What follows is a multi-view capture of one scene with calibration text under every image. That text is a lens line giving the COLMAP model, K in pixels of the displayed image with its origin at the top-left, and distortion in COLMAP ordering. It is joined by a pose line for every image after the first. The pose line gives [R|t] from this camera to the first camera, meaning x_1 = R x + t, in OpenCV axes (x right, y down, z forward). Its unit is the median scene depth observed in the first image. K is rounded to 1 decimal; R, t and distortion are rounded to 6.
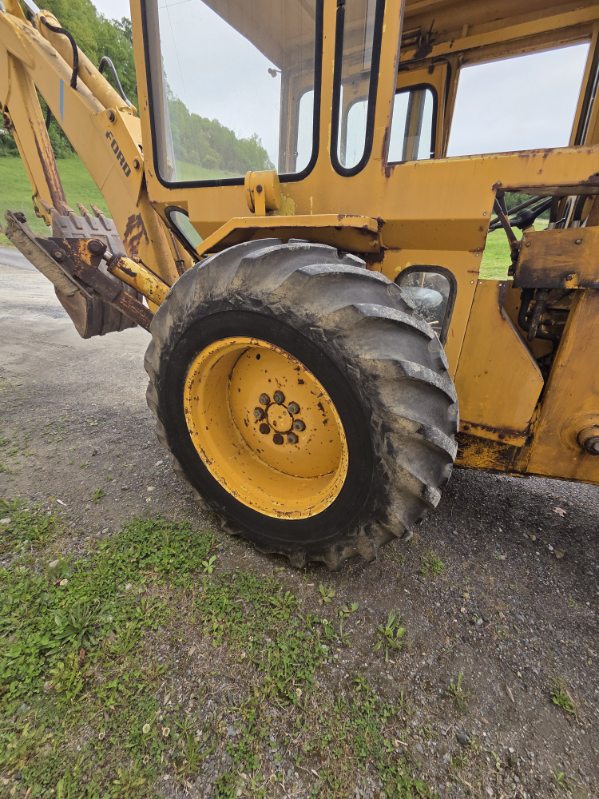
lens RADIAL K [[327.2, 0, 303.9], [0, 327.2, 399.8], [0, 0, 1]] dist [0.002999, -0.000656]
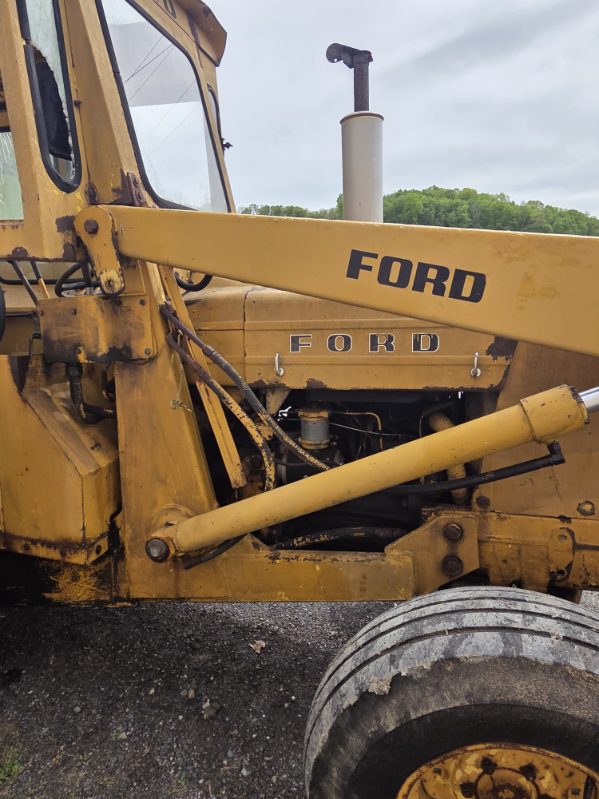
lens RADIAL K [[512.9, 0, 299.5], [0, 512.9, 399.5], [0, 0, 1]] dist [0.021827, -0.001410]
pose [[0.971754, -0.064520, 0.227006, 0.827060], [0.111354, 0.973447, -0.200003, 0.062857], [-0.208074, 0.219631, 0.953136, -0.280763]]
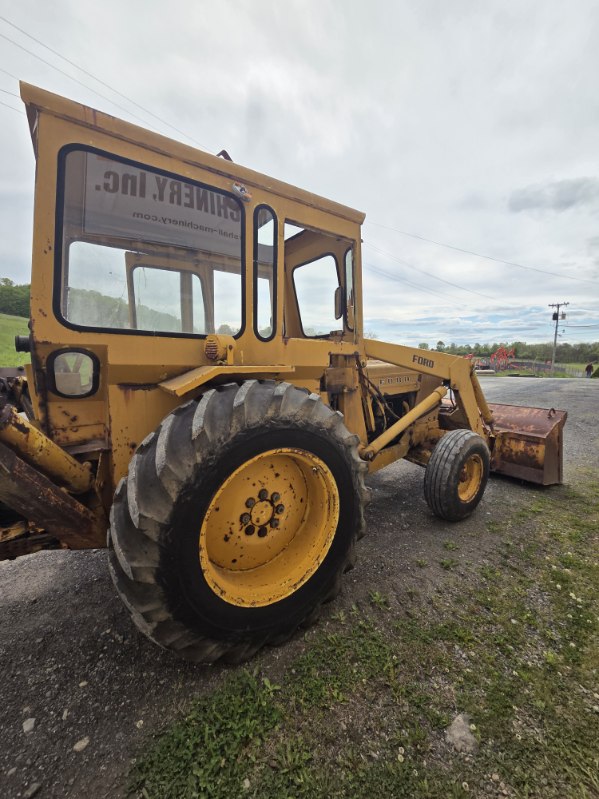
lens RADIAL K [[327.2, 0, 303.9], [0, 327.2, 399.8], [0, 0, 1]] dist [0.002999, -0.000656]
pose [[0.450147, -0.120991, 0.884720, -1.049918], [0.372586, 0.925860, -0.062955, -0.202608], [-0.811510, 0.357973, 0.461852, 0.164165]]
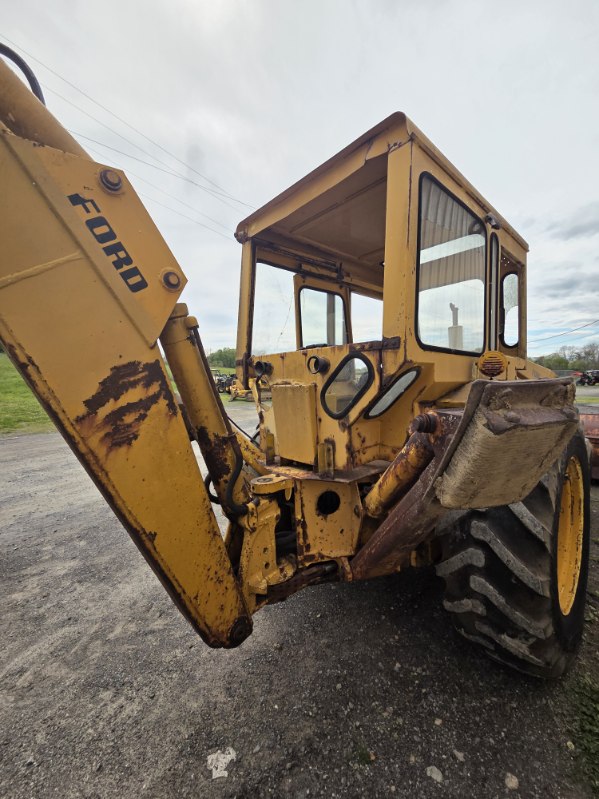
lens RADIAL K [[327.2, 0, 303.9], [0, 327.2, 399.8], [0, 0, 1]] dist [0.002999, -0.000656]
pose [[0.314161, -0.079876, 0.946004, -1.525989], [0.423809, 0.903455, -0.064460, -0.667447], [-0.849523, 0.421175, 0.317682, 1.165291]]
